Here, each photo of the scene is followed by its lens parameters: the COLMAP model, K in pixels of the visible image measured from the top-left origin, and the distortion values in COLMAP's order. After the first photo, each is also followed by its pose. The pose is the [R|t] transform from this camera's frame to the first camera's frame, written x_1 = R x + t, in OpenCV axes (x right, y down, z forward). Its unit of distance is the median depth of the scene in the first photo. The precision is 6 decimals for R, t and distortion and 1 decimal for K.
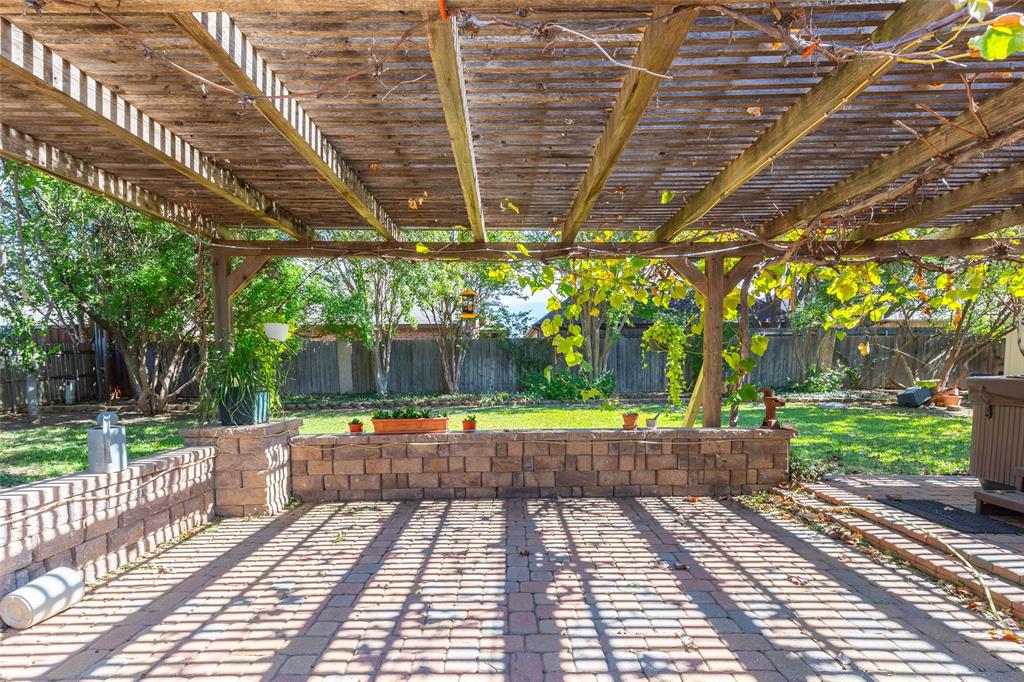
lens RADIAL K [[466.7, 0, 510.6], [0, 466.7, 402.5], [0, 0, 1]] dist [0.005954, 0.000162]
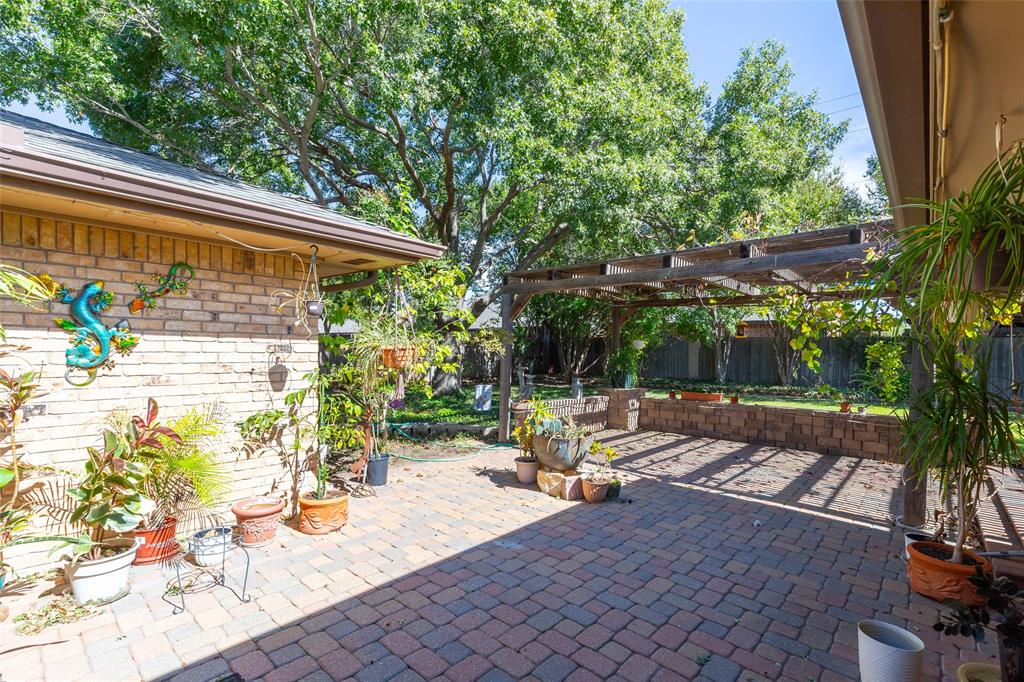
lens RADIAL K [[466.7, 0, 512.5], [0, 466.7, 345.6], [0, 0, 1]] dist [0.005954, 0.000162]
pose [[0.731342, 0.019188, -0.681741, 0.510439], [-0.081669, 0.994875, -0.059610, 0.019784], [0.677103, 0.099273, 0.729161, -0.897514]]
